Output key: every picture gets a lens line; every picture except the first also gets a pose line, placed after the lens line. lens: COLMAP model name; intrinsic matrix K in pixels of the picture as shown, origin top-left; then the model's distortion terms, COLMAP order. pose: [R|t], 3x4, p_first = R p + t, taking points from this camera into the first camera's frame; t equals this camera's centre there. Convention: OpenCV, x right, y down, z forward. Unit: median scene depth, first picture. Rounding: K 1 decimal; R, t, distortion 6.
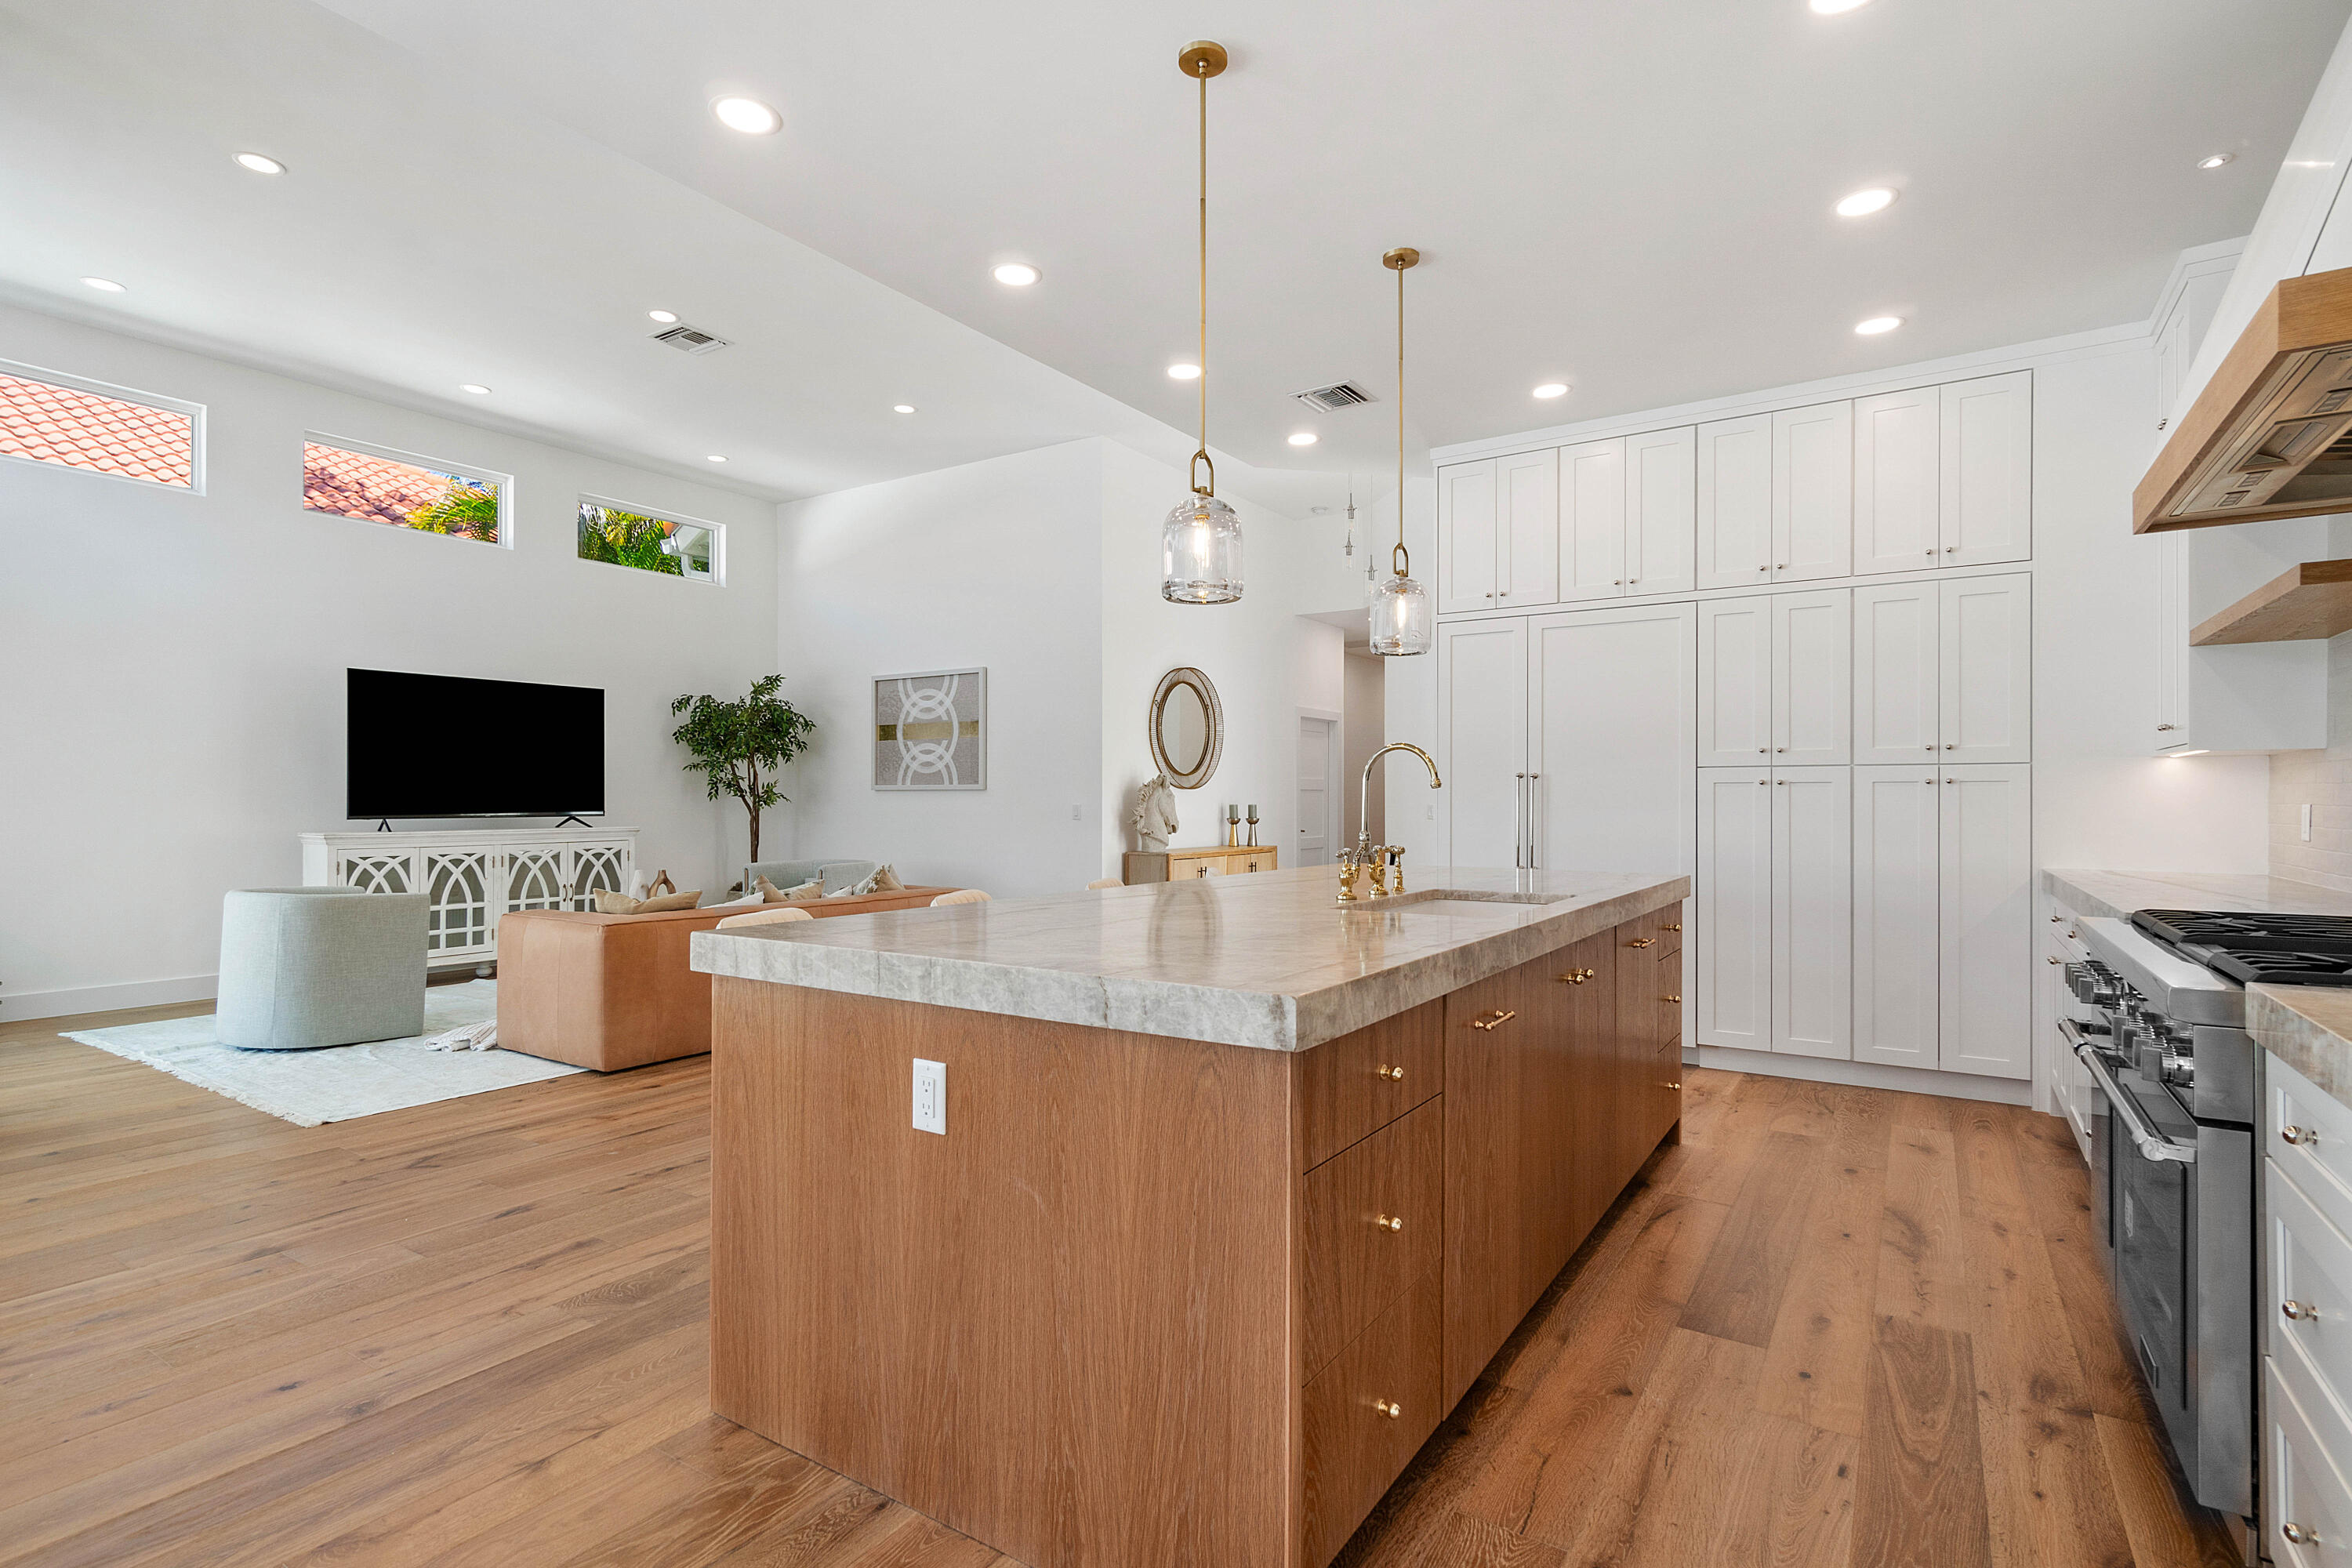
lens RADIAL K [[1146.2, 0, 1171.1], [0, 1146.2, 784.5], [0, 0, 1]] dist [0.004736, 0.000235]
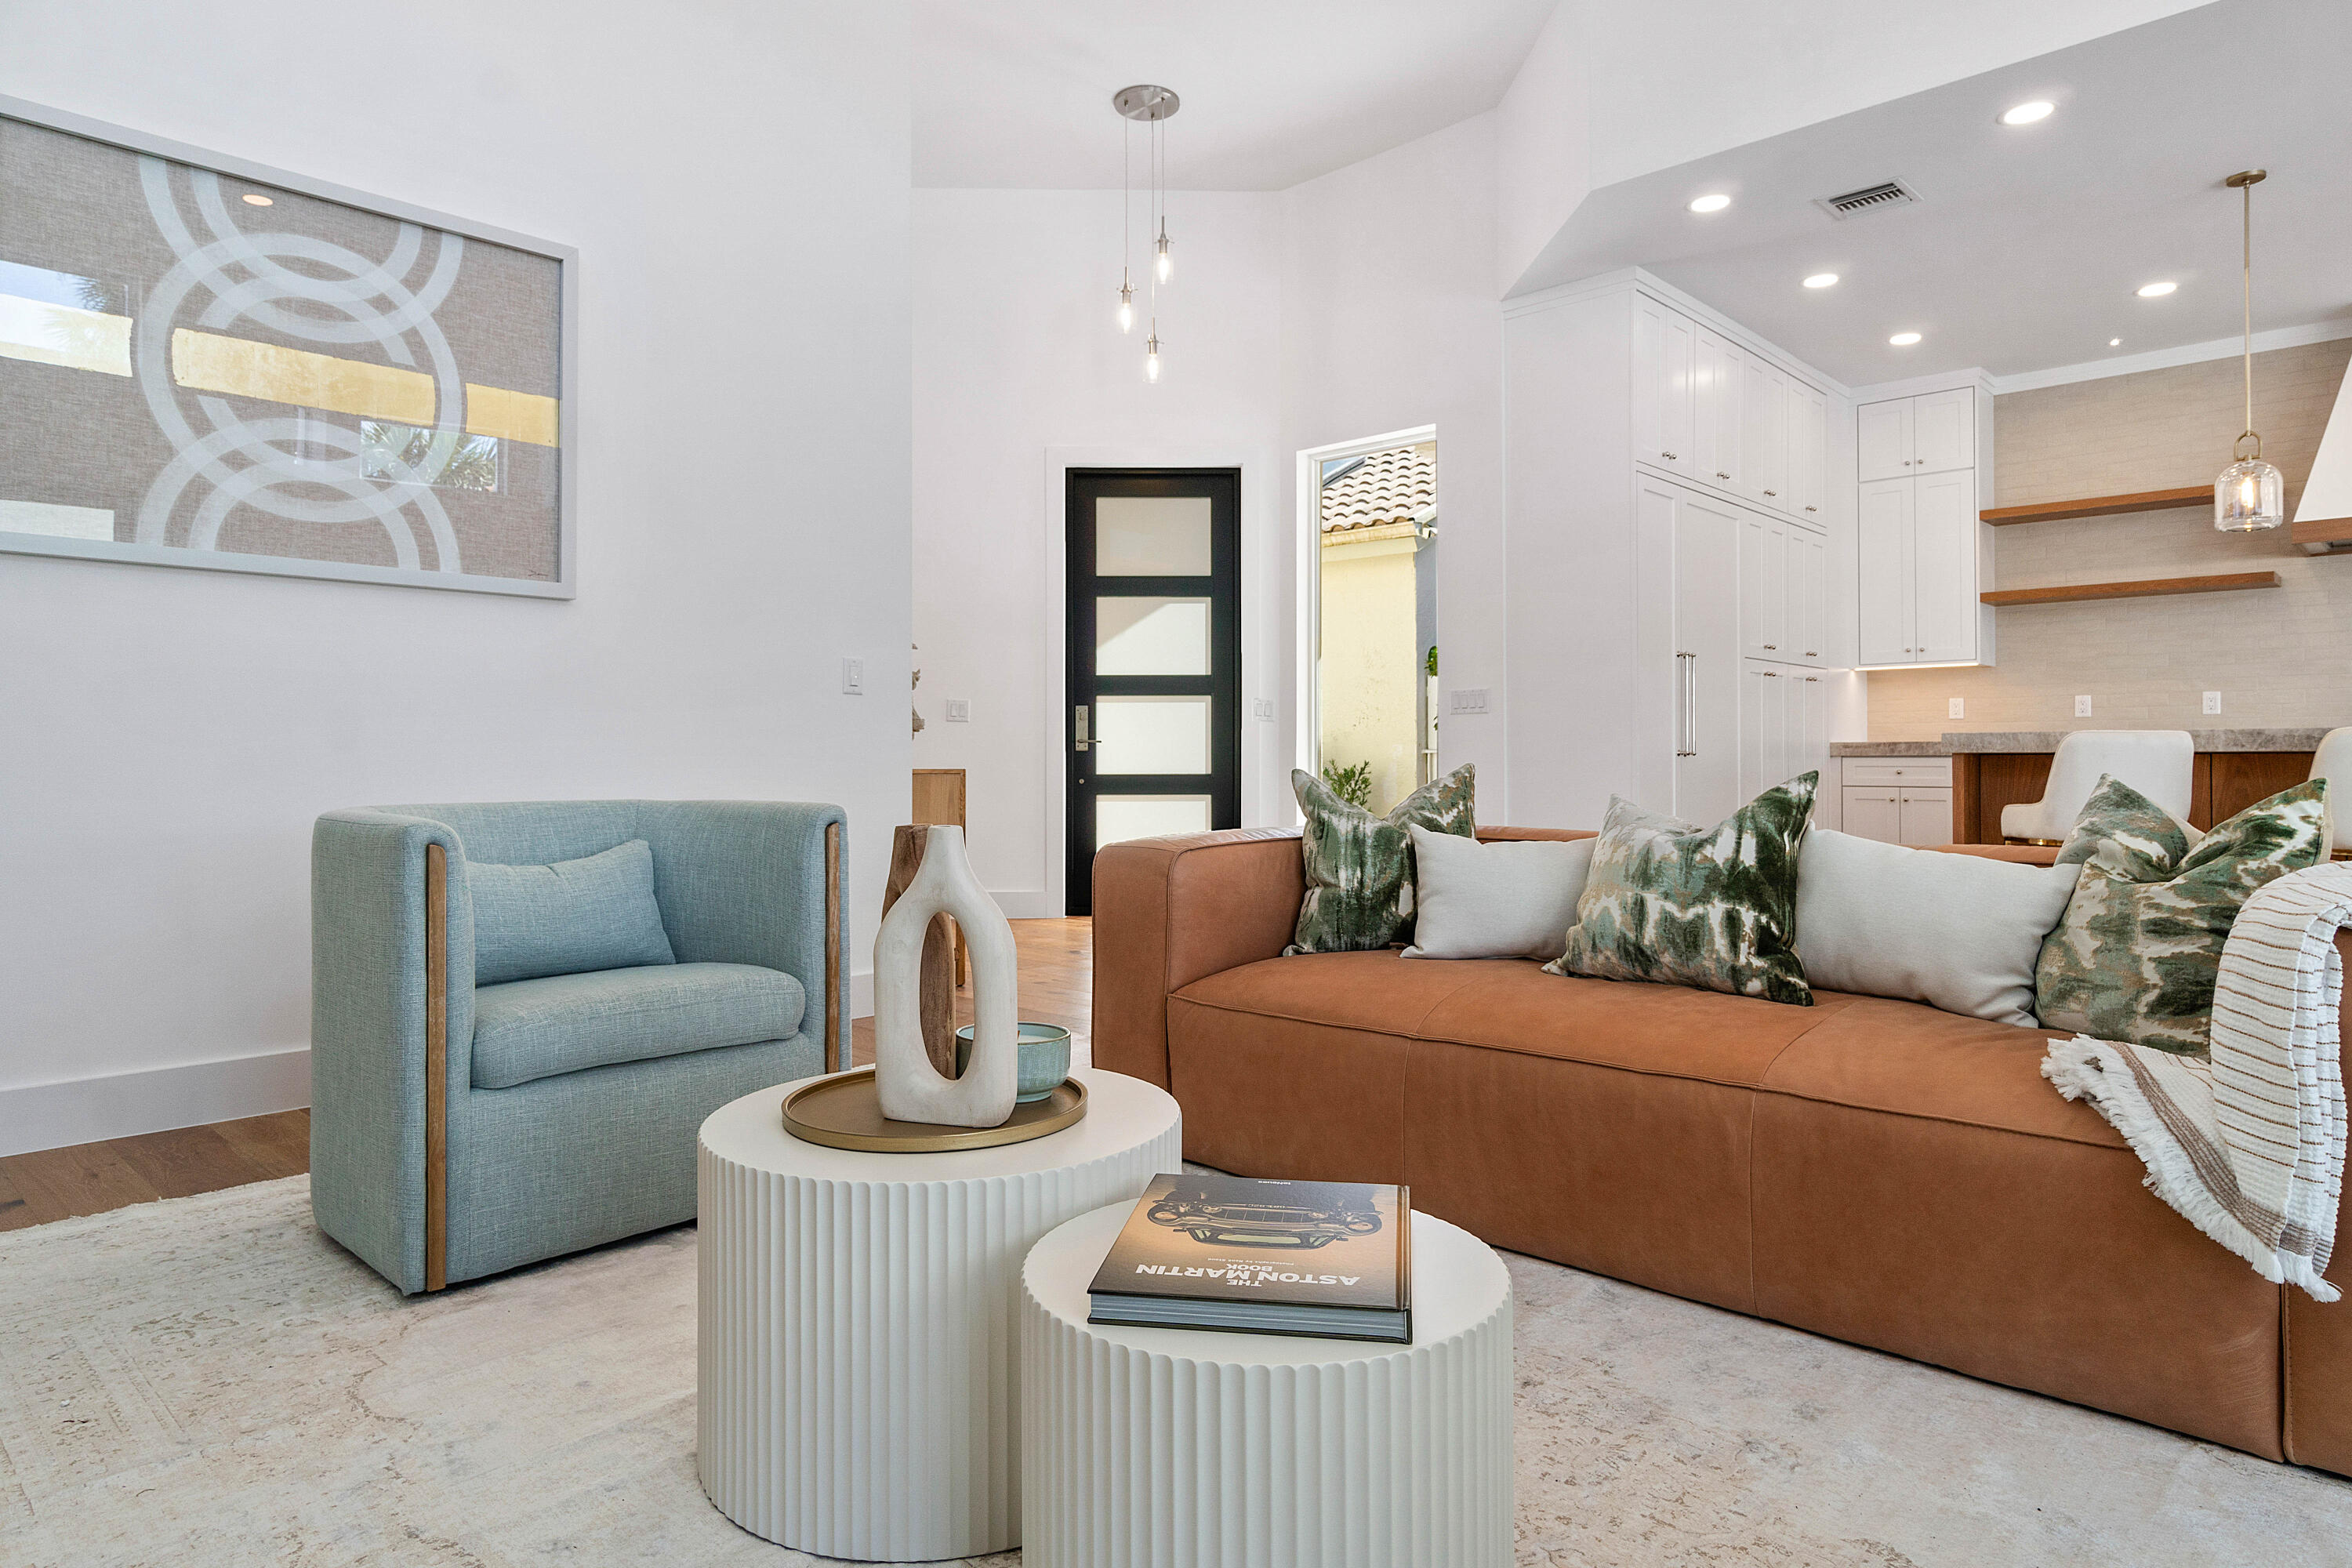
lens RADIAL K [[1395.4, 0, 1155.1], [0, 1395.4, 747.8], [0, 0, 1]] dist [0.000721, -0.000179]
pose [[0.174046, 0.008713, 0.984699, -0.570686], [-0.011475, 0.999911, -0.006819, 0.052021], [-0.984671, -0.010112, 0.174130, 0.779769]]
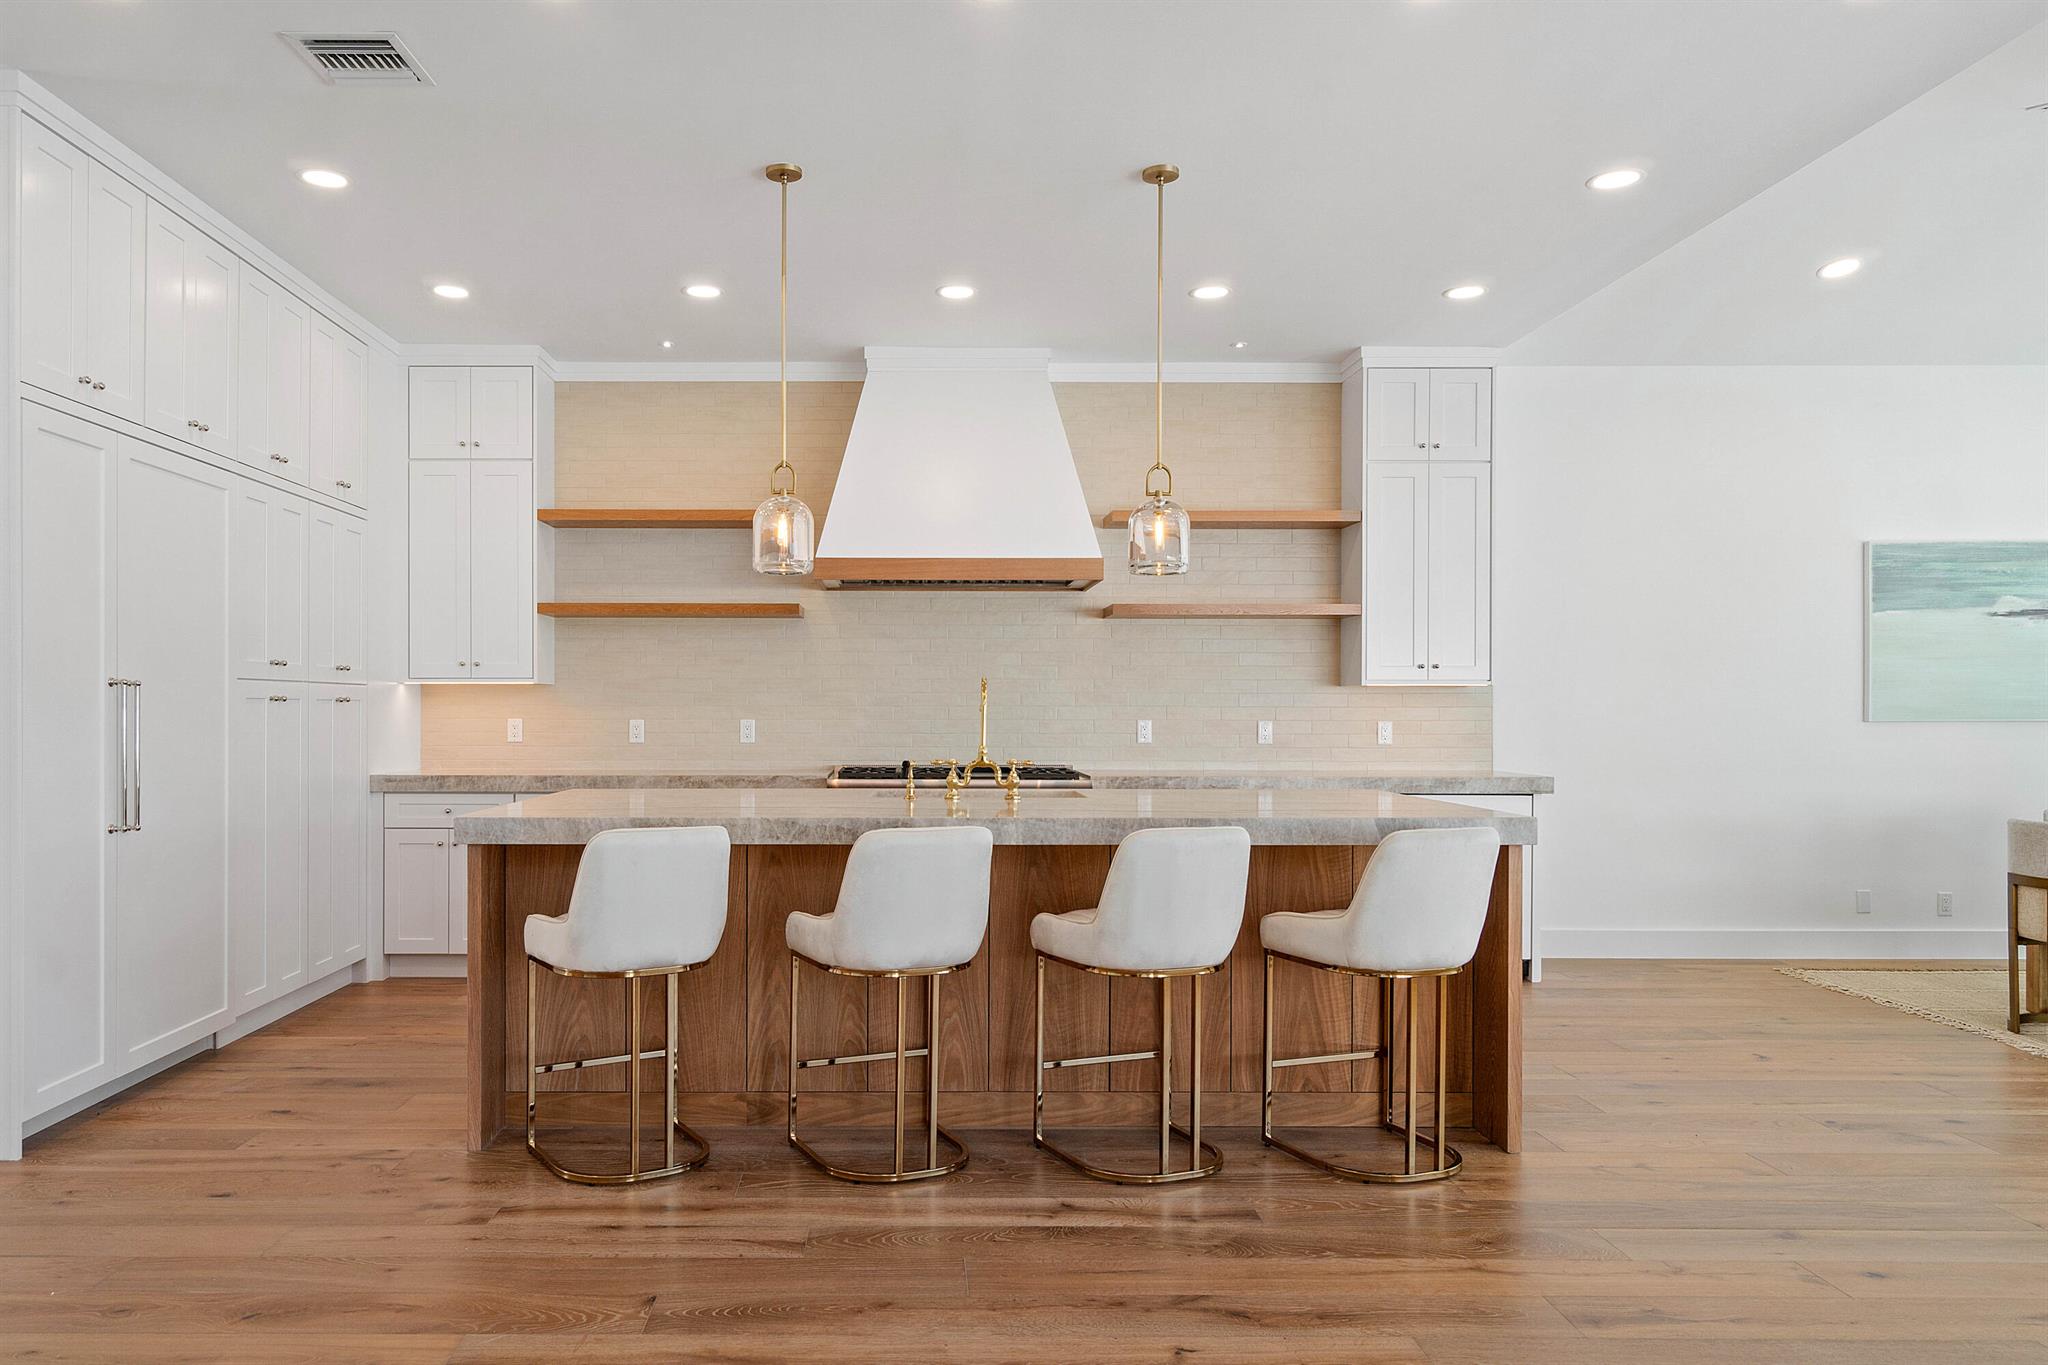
lens RADIAL K [[1367.2, 0, 914.3], [0, 1367.2, 706.0], [0, 0, 1]] dist [0.008005, -0.000827]
pose [[-0.560485, -0.000171, 0.828165, -0.362206], [-0.013073, 0.999877, -0.008641, 0.003934], [-0.828061, -0.015670, -0.560418, 0.674382]]
